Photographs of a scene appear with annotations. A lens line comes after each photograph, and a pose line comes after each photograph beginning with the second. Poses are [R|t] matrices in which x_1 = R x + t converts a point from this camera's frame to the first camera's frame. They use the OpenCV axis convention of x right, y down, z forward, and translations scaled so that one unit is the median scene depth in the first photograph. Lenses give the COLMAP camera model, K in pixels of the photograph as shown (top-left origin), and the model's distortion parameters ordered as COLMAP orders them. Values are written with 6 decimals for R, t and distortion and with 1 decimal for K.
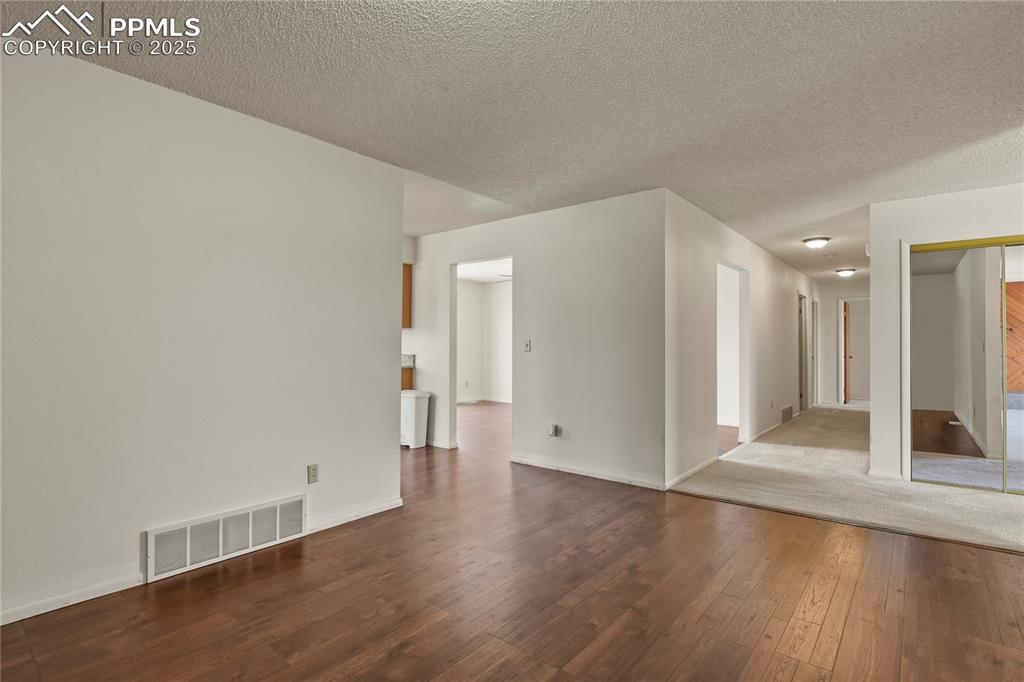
lens RADIAL K [[499.2, 0, 519.4], [0, 499.2, 340.9], [0, 0, 1]] dist [-0.014051, 0.001516]
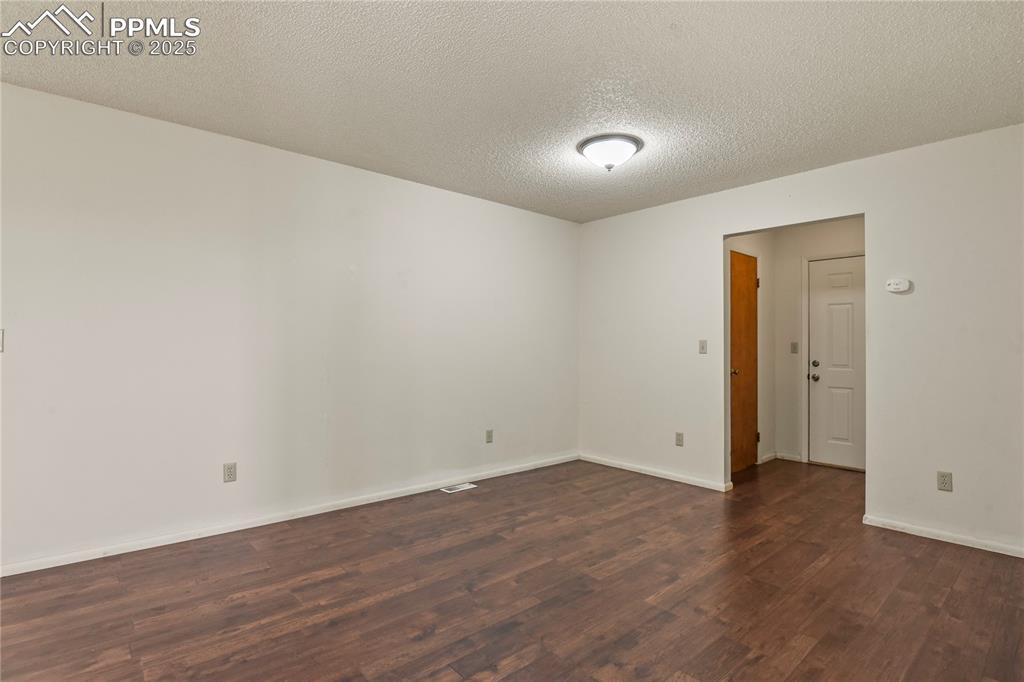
lens RADIAL K [[499.2, 0, 517.0], [0, 499.2, 337.9], [0, 0, 1]] dist [-0.014051, 0.001516]
pose [[-0.985527, -0.008968, 0.169280, -0.044166], [-0.013790, 0.999531, -0.027333, 0.019603], [-0.168955, -0.029272, -0.985189, 1.990126]]
